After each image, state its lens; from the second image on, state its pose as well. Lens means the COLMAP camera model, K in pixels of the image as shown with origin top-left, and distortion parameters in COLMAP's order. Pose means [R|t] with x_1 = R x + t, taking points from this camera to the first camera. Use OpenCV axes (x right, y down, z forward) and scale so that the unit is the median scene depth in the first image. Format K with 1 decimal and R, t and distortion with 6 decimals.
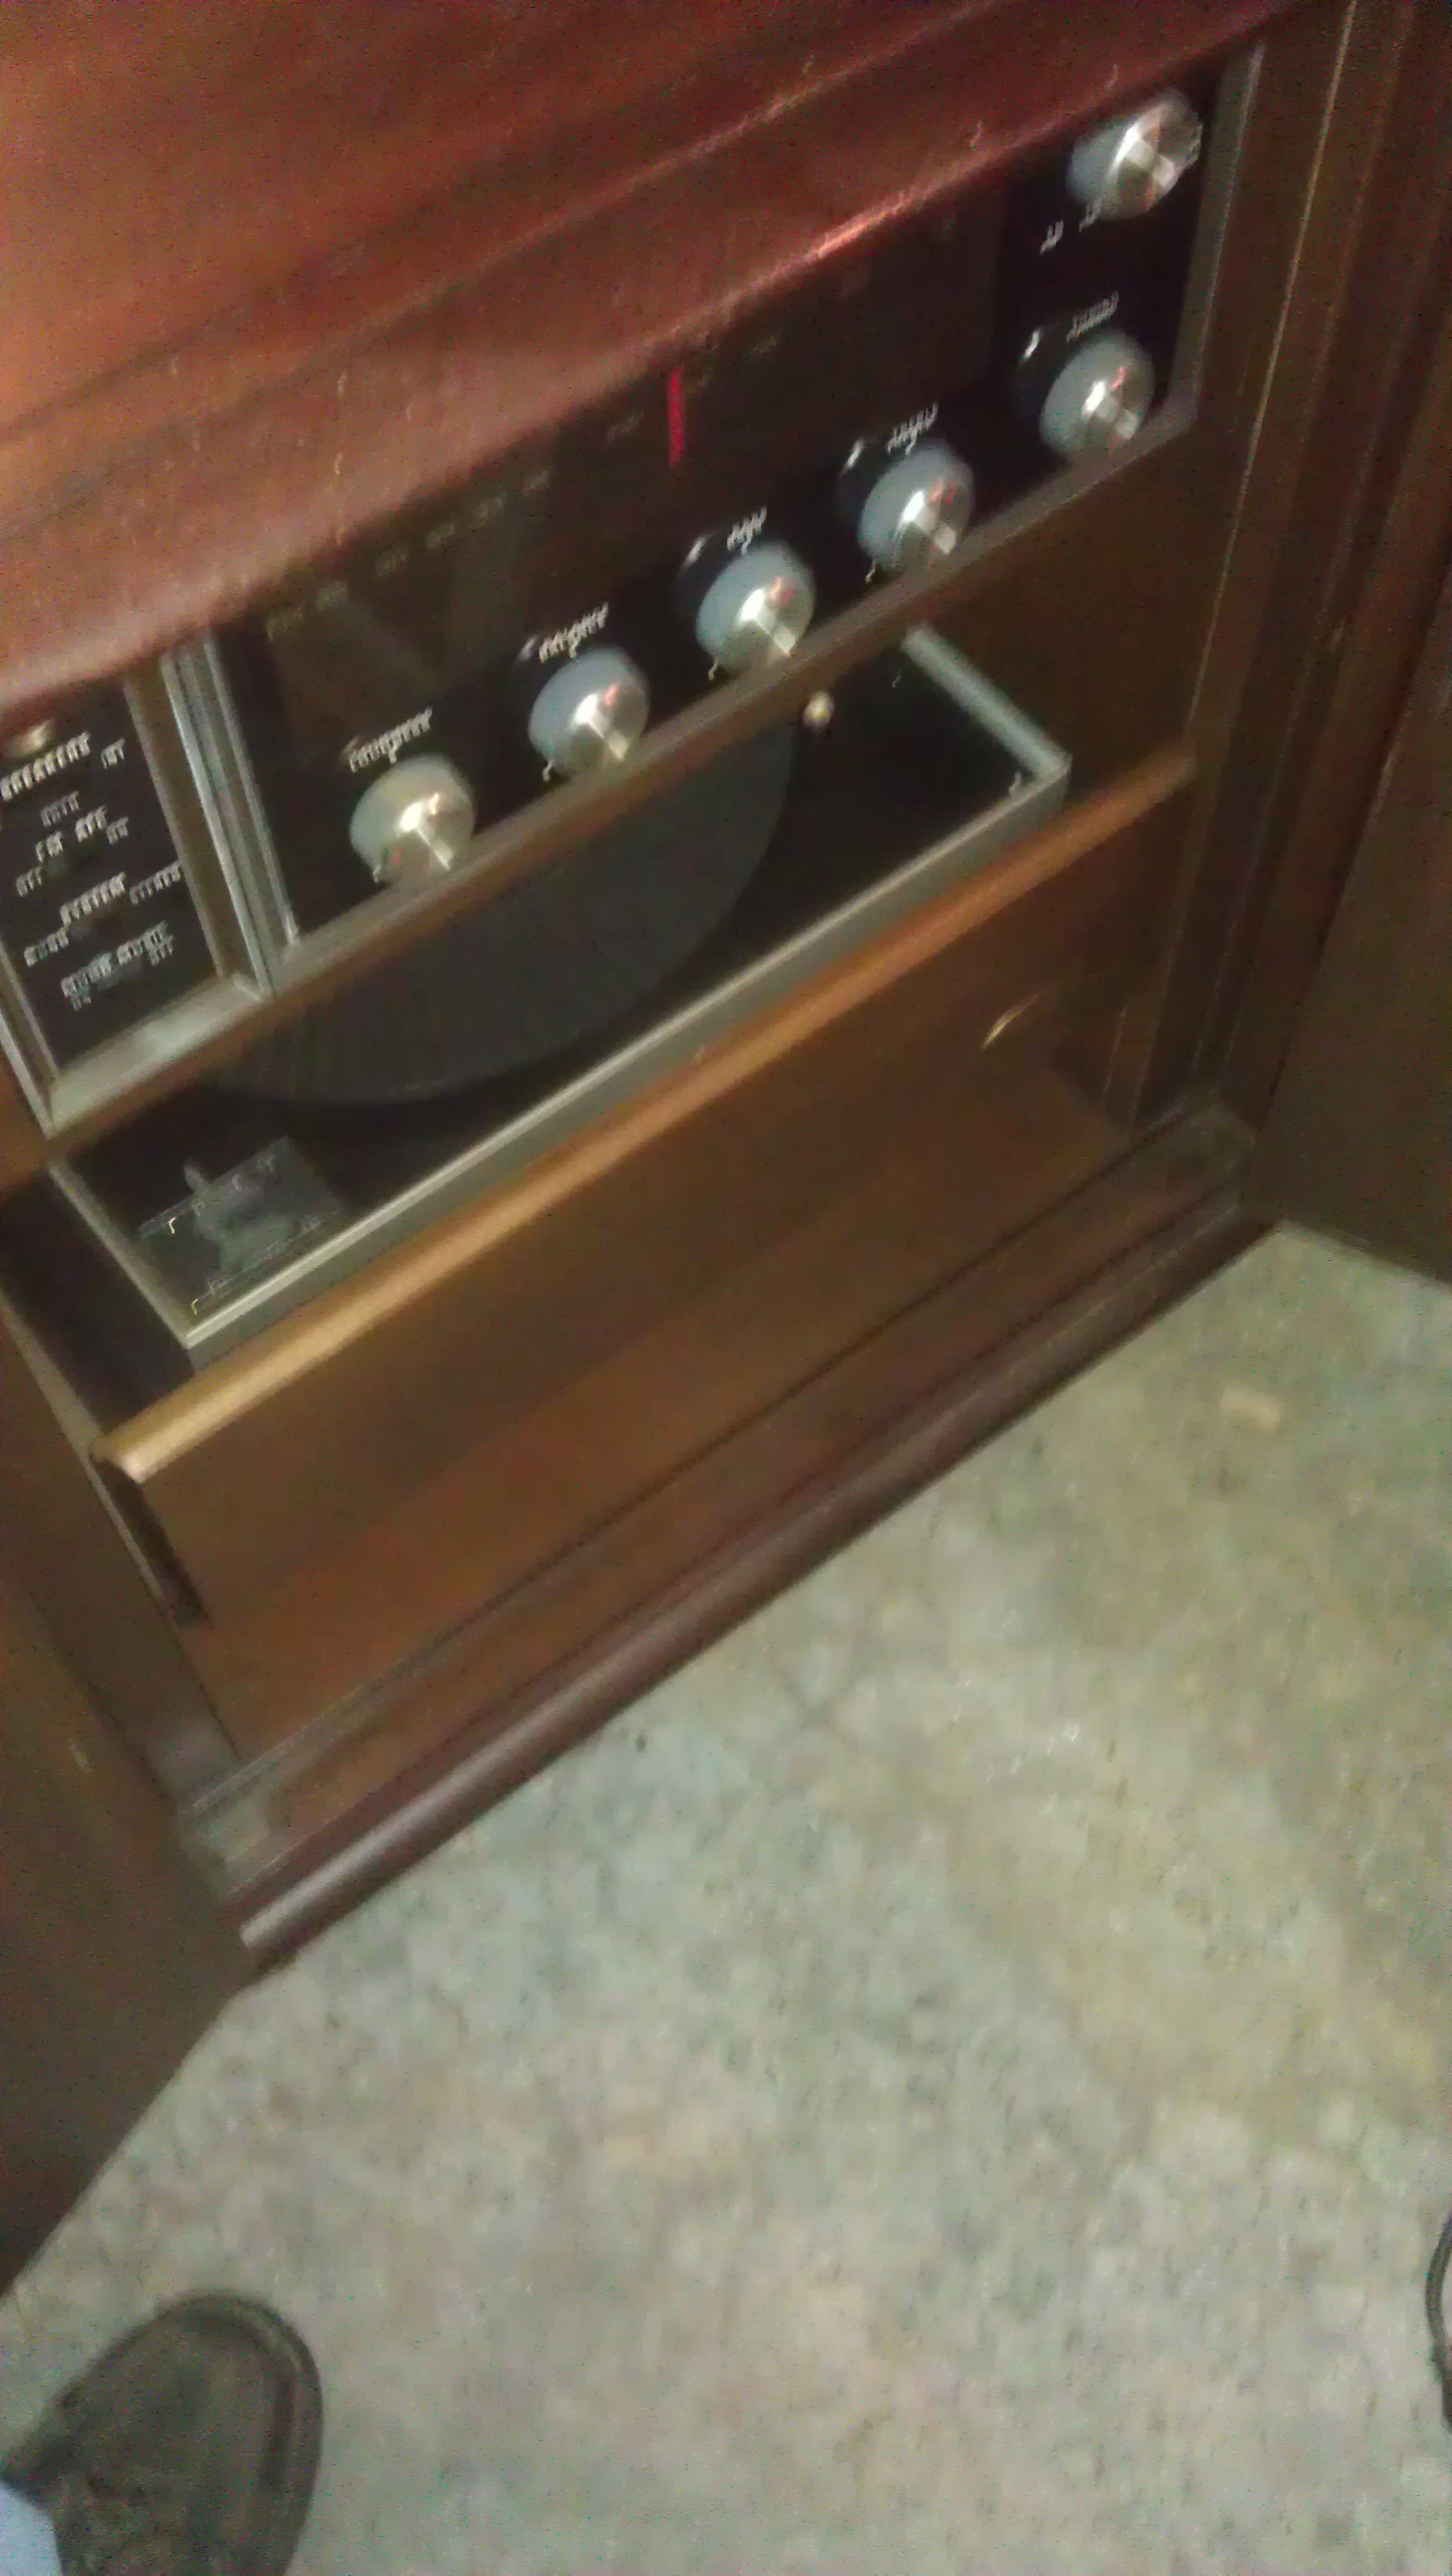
lens RADIAL K [[2853.1, 0, 726.0], [0, 2853.1, 1288.0], [0, 0, 1]] dist [0.145737, -0.807982]
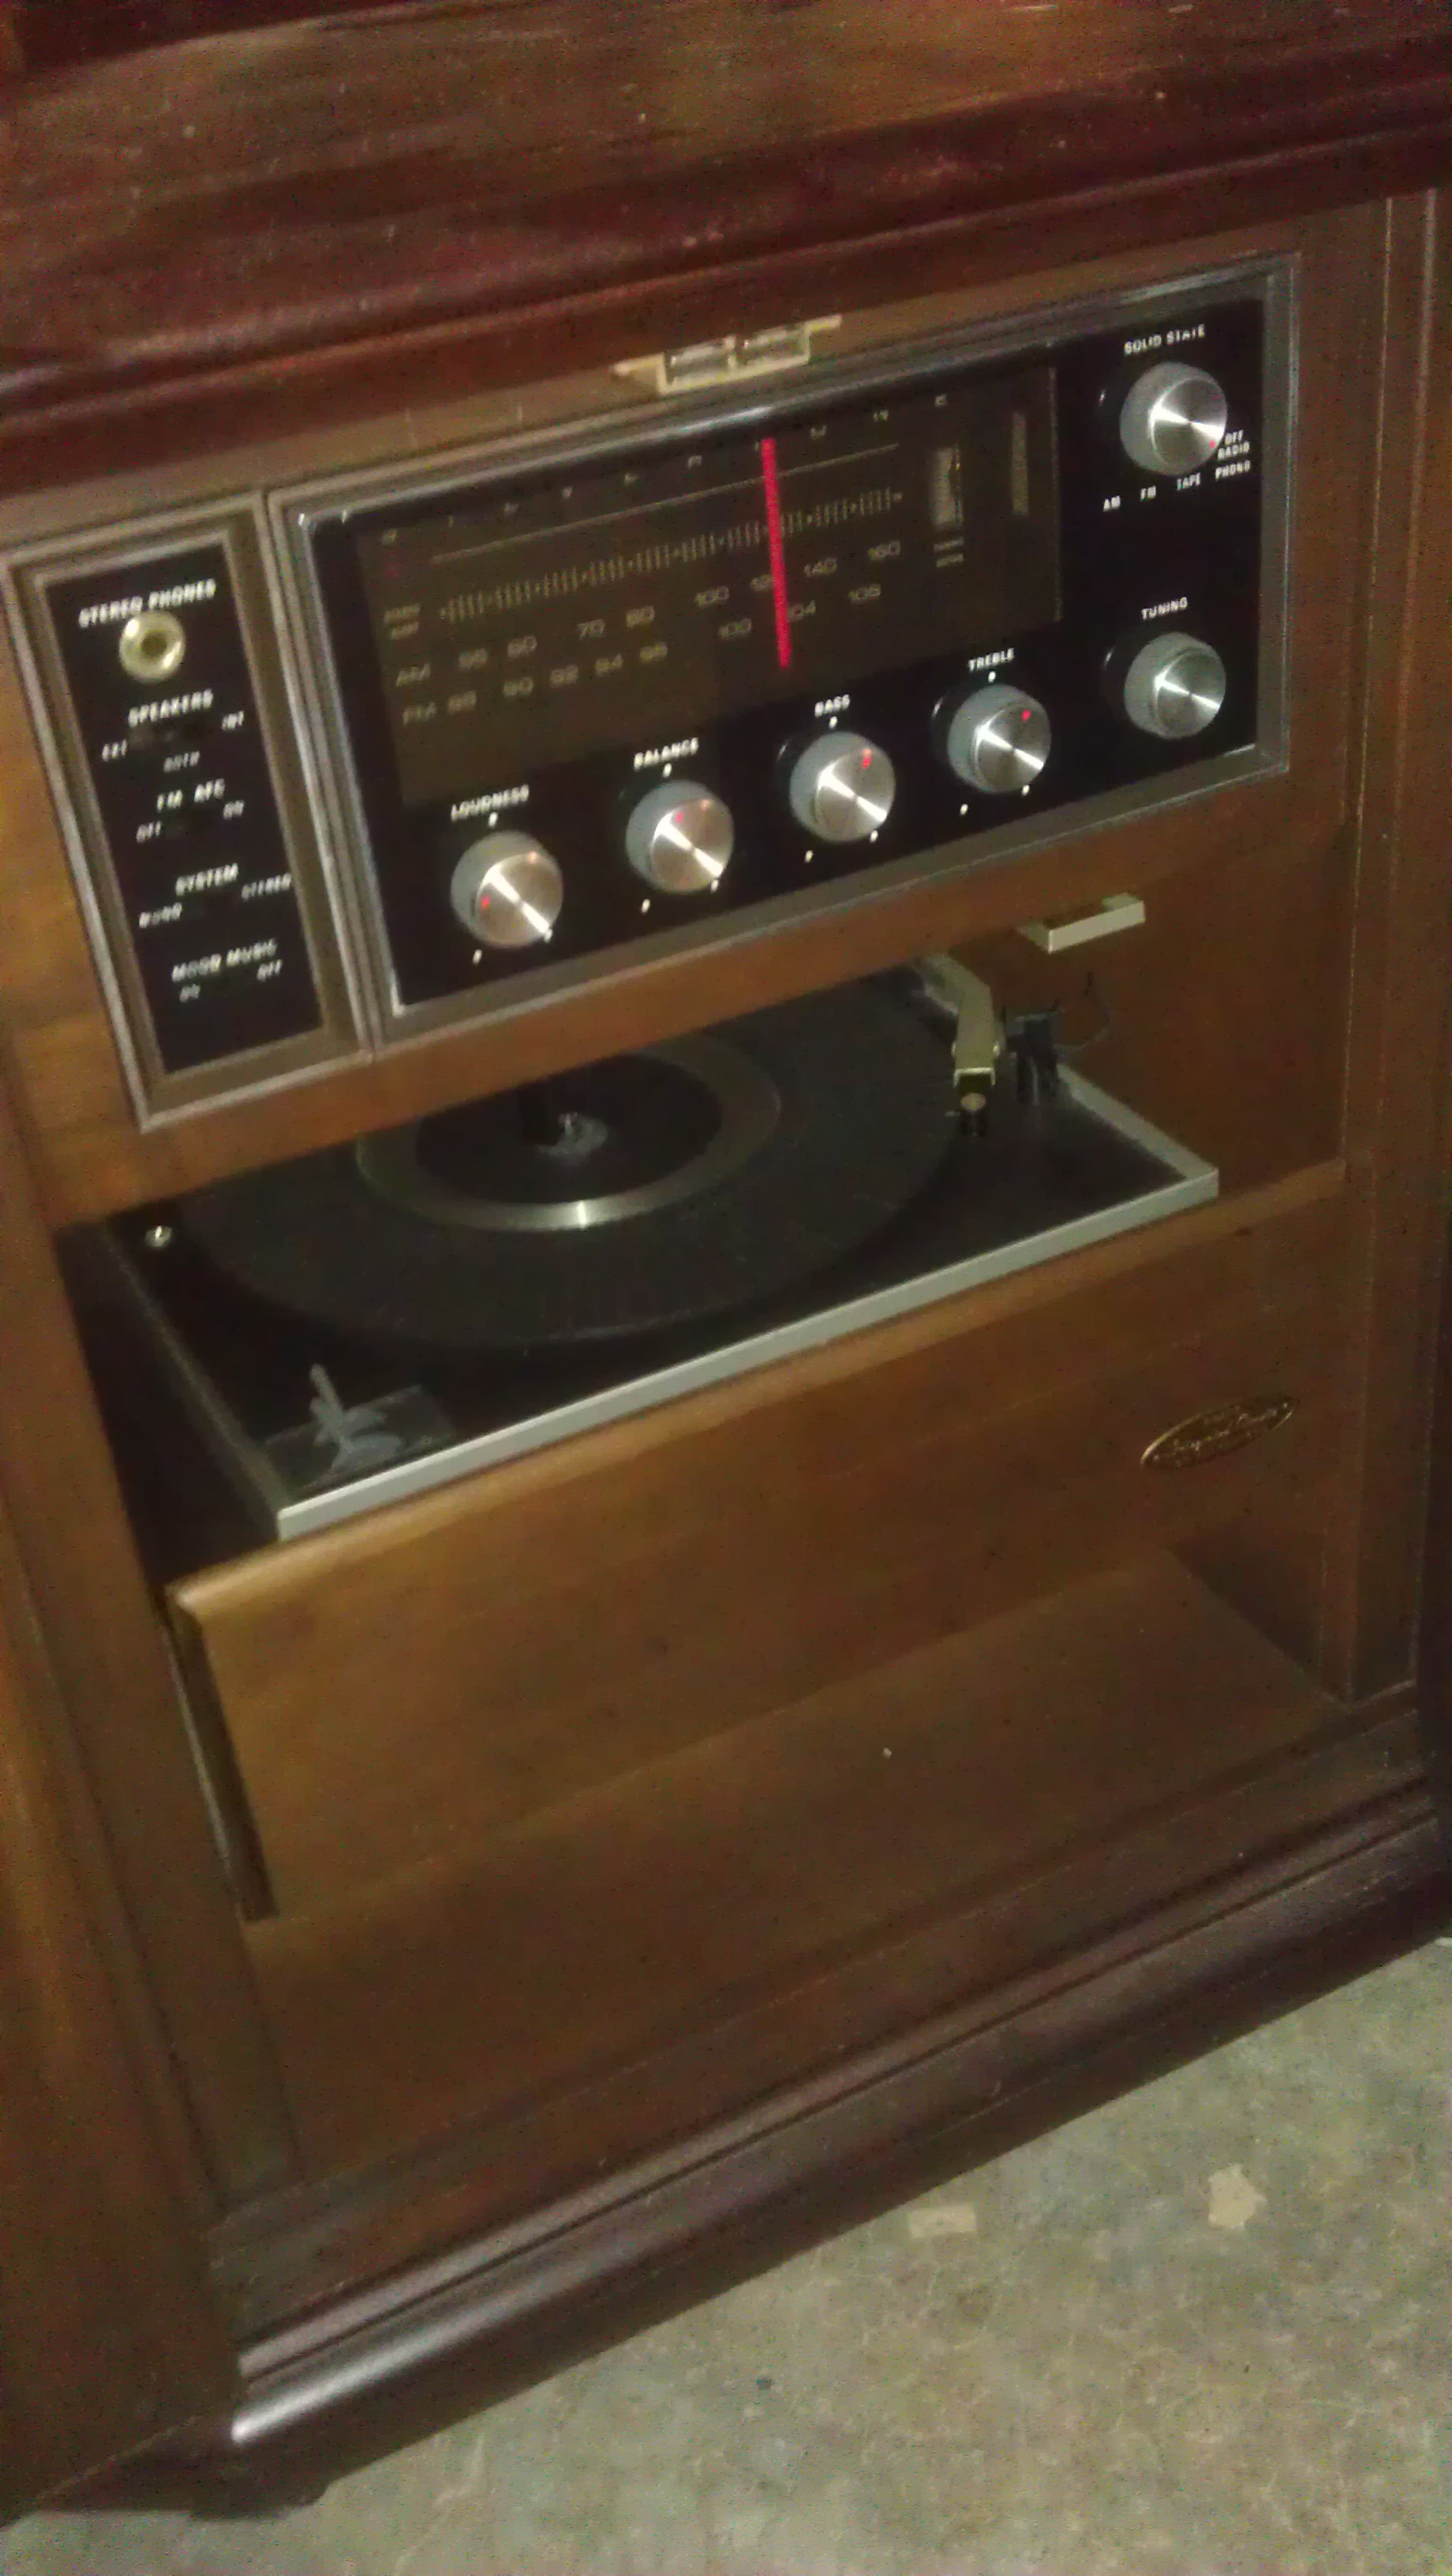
lens RADIAL K [[2853.1, 0, 726.0], [0, 2853.1, 1288.0], [0, 0, 1]] dist [0.145737, -0.807982]
pose [[0.978643, 0.028798, -0.203538, 0.211360], [-0.126551, 0.864669, -0.486139, 0.515596], [0.161993, 0.501515, 0.849848, 0.137517]]
